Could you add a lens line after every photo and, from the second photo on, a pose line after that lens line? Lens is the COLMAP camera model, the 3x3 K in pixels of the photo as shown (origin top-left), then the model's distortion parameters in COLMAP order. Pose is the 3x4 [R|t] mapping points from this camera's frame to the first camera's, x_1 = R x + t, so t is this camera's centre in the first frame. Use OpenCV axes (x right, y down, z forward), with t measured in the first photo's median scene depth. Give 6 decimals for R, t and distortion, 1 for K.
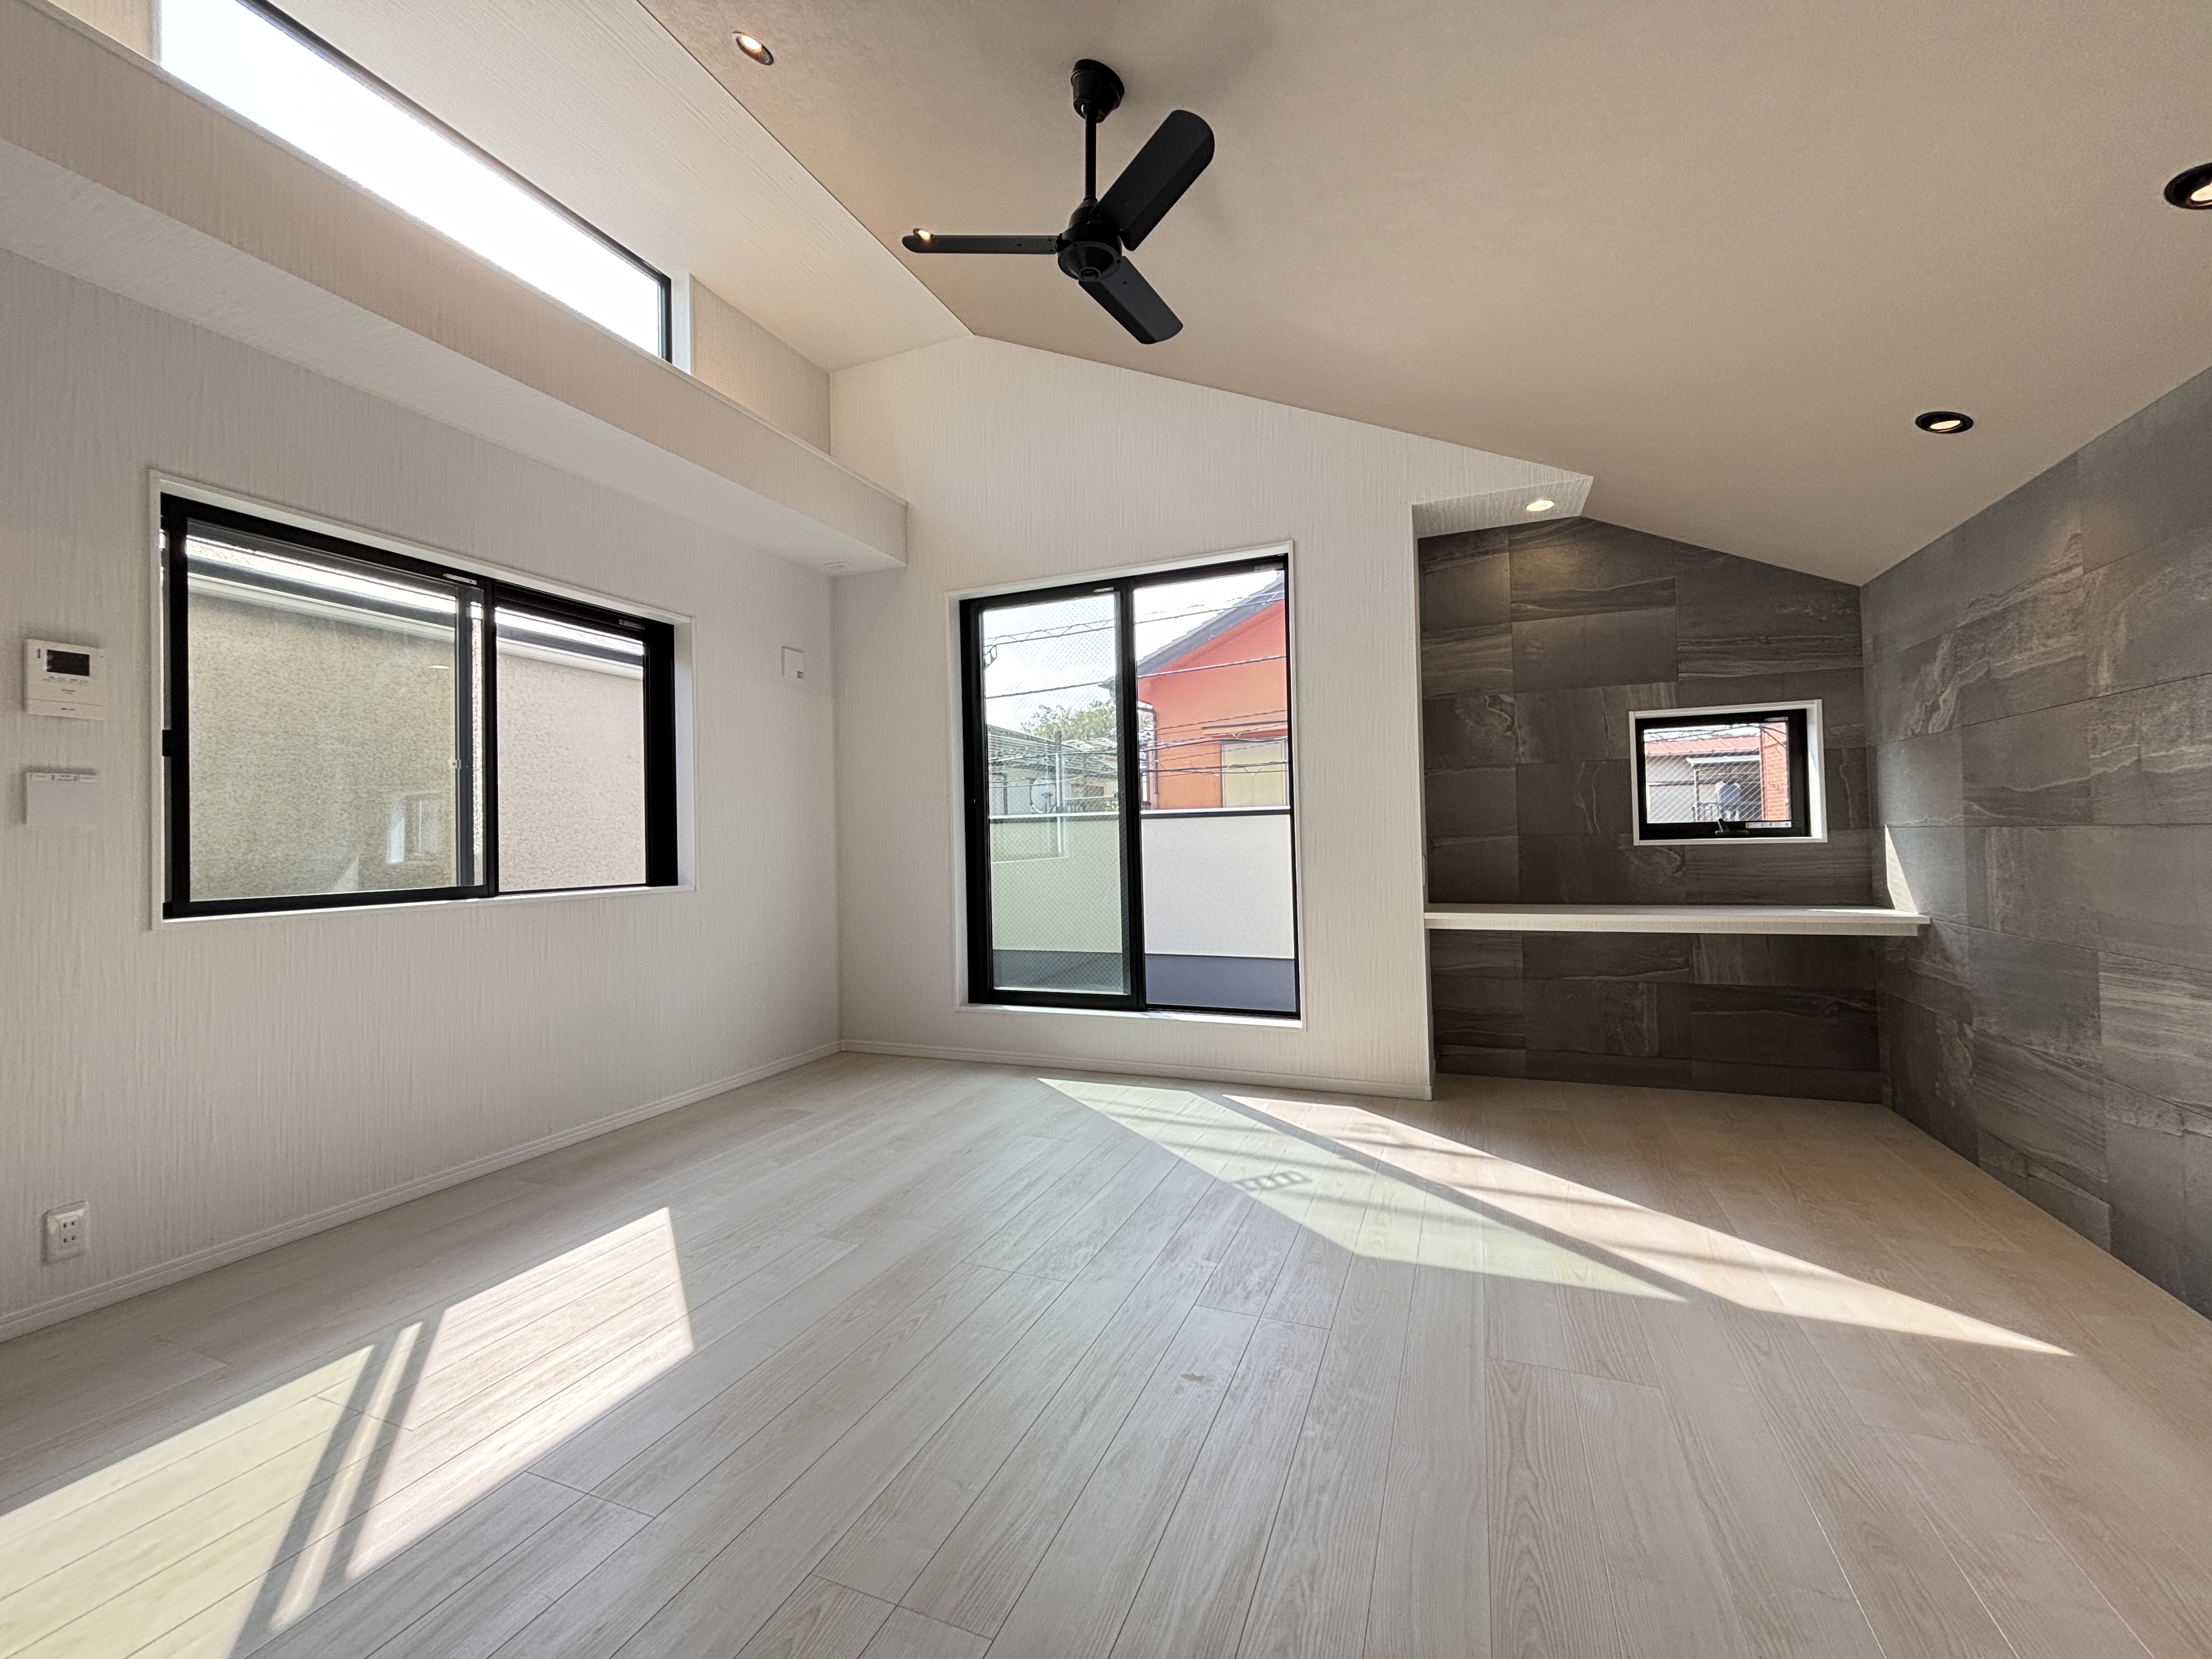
lens RADIAL K [[895.9, 0, 1108.5], [0, 895.9, 823.3], [0, 0, 1]] dist [0.000533, 0.000047]
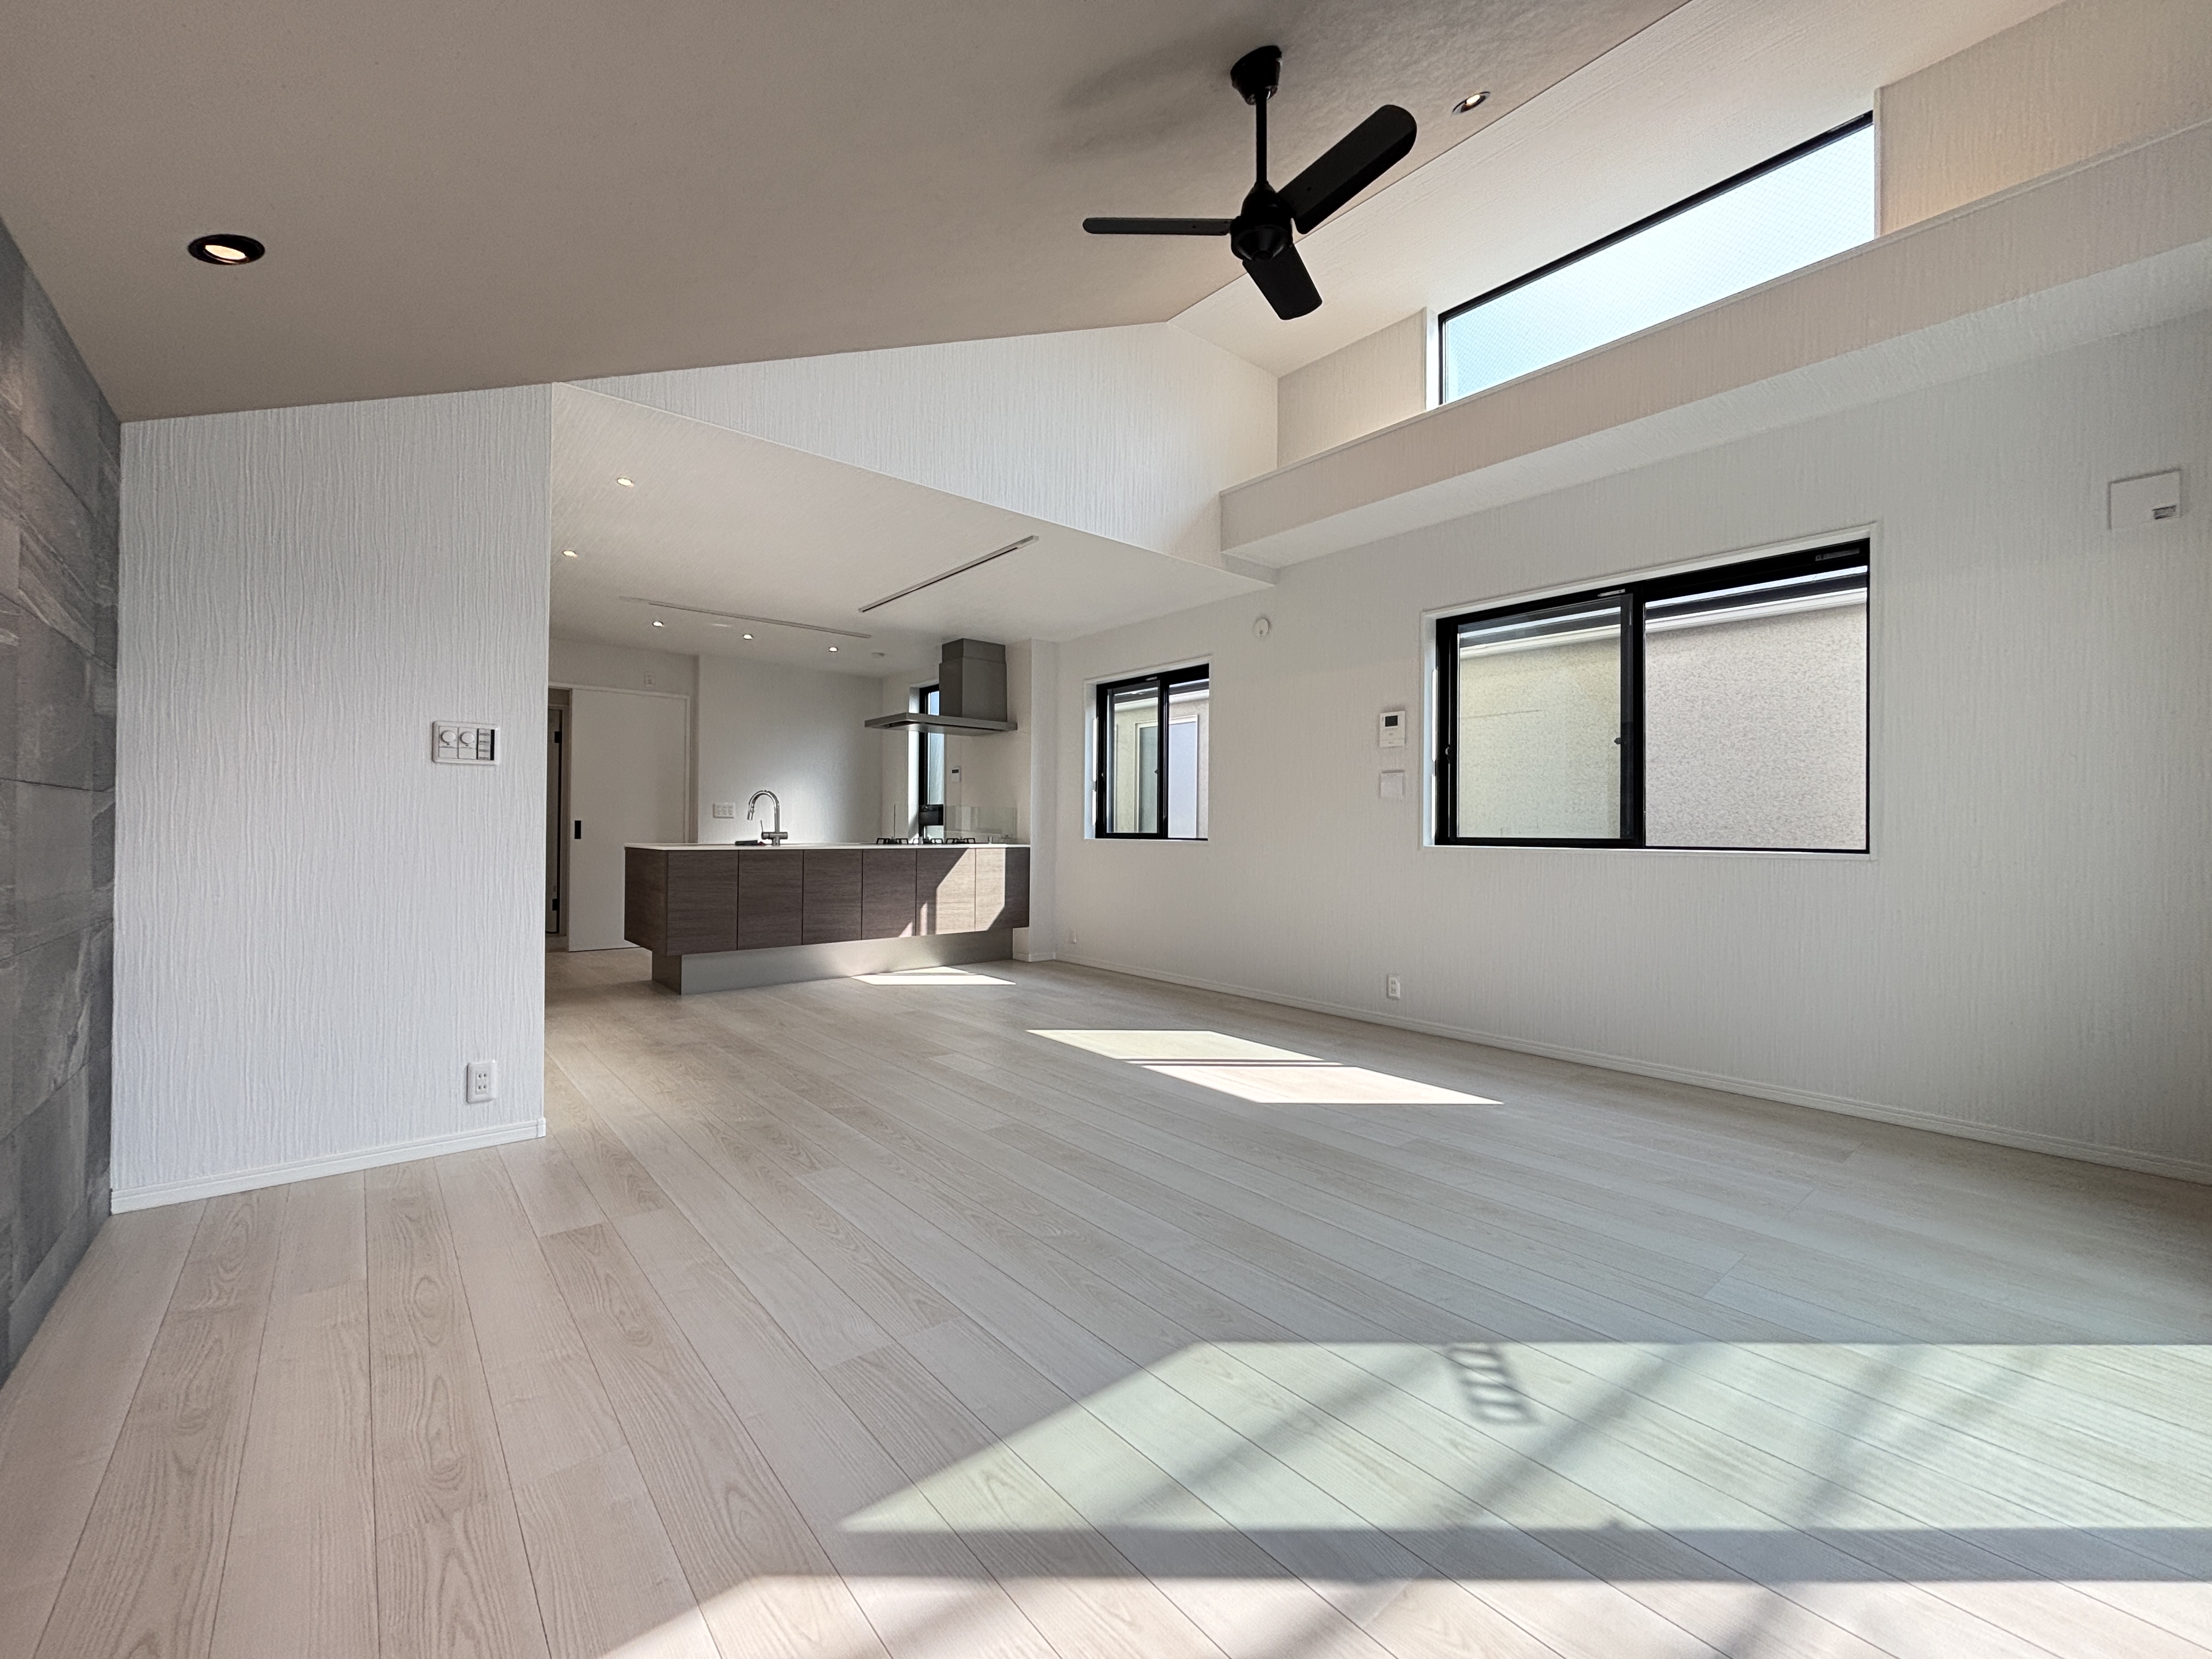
lens RADIAL K [[895.9, 0, 1108.5], [0, 895.9, 823.3], [0, 0, 1]] dist [0.000533, 0.000047]
pose [[-0.459351, 0.016494, -0.888102, 0.800420], [0.022146, 0.999729, 0.007113, 0.027576], [0.887979, -0.016400, -0.459592, 1.049995]]
